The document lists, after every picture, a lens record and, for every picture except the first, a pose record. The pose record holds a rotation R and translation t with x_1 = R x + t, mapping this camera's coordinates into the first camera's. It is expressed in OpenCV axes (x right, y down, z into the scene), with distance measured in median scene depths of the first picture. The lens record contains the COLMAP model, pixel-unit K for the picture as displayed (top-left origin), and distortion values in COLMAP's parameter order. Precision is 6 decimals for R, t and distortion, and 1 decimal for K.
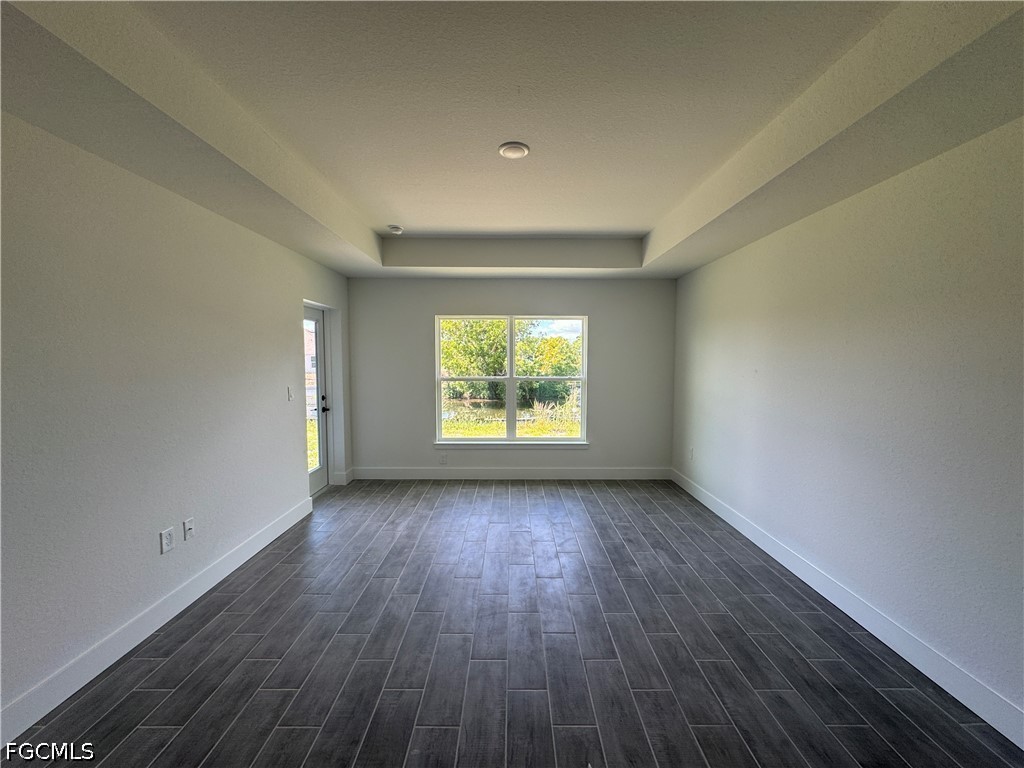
lens RADIAL K [[407.3, 0, 518.4], [0, 407.3, 381.2], [0, 0, 1]] dist [-0.002212, 0.001186]
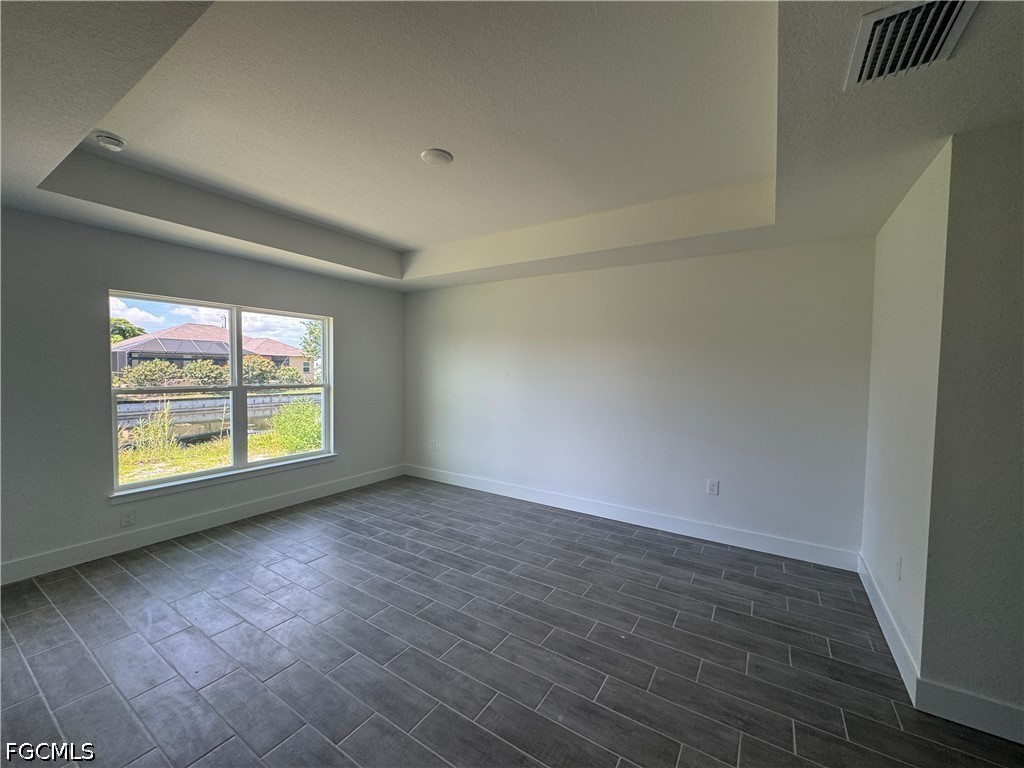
lens RADIAL K [[407.3, 0, 510.8], [0, 407.3, 378.6], [0, 0, 1]] dist [-0.002212, 0.001186]
pose [[0.543174, -0.013517, 0.839511, -0.465822], [0.035037, 0.999364, -0.006579, 0.000410], [-0.838889, 0.032988, 0.543302, 0.184187]]
